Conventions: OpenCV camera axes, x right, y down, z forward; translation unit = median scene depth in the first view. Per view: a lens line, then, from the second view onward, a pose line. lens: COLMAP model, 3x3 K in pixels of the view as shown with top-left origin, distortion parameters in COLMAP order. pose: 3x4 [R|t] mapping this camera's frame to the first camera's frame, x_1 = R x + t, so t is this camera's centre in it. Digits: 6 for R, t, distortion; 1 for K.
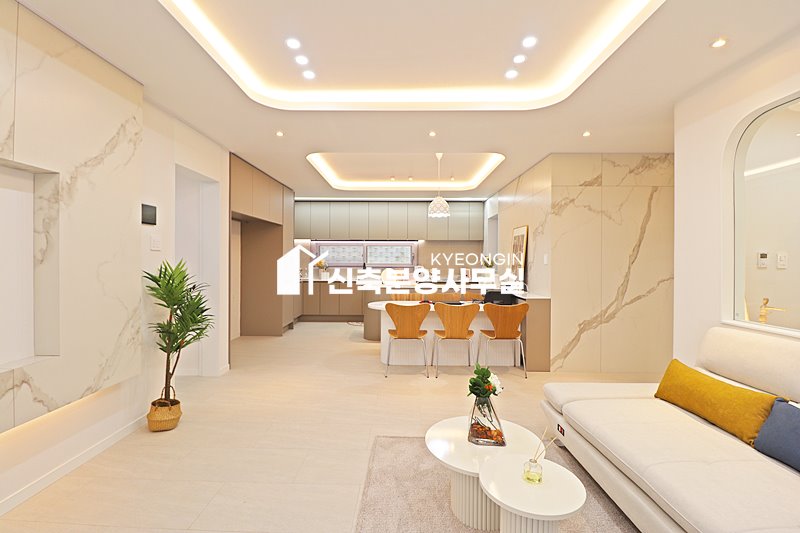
lens RADIAL K [[371.4, 0, 399.4], [0, 371.4, 262.6], [0, 0, 1]] dist [0.000120, -0.011456]
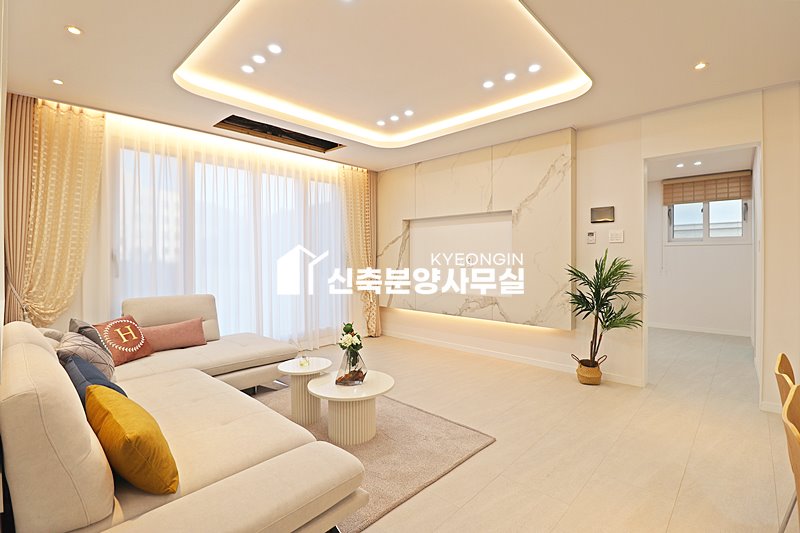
lens RADIAL K [[371.4, 0, 398.6], [0, 371.4, 258.3], [0, 0, 1]] dist [0.000120, -0.011456]
pose [[-0.678634, 0.002250, -0.734473, 0.457411], [-0.003304, 0.999976, 0.006116, 0.008669], [0.734469, 0.006577, -0.678610, 0.850189]]
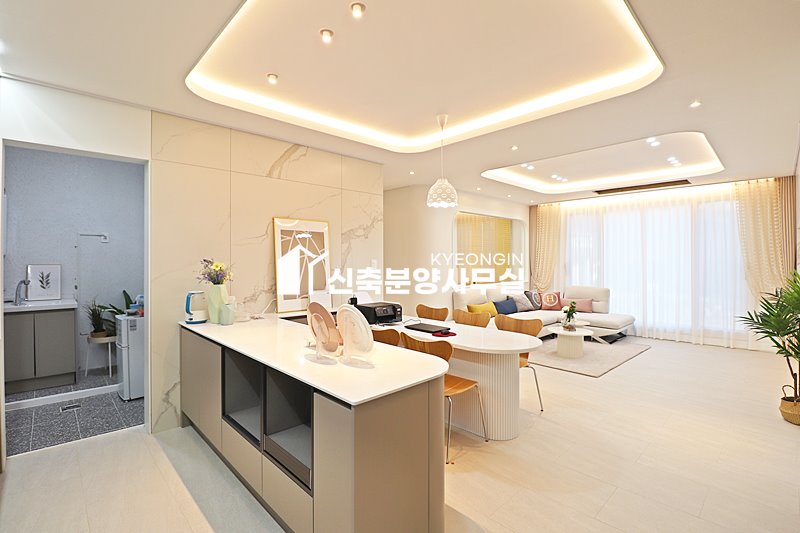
lens RADIAL K [[371.4, 0, 401.0], [0, 371.4, 259.2], [0, 0, 1]] dist [0.000120, -0.011456]
pose [[-0.700902, 0.000292, 0.713257, -0.355386], [0.003449, 0.999990, 0.002980, -0.025428], [-0.713249, 0.004548, -0.700896, 1.585653]]
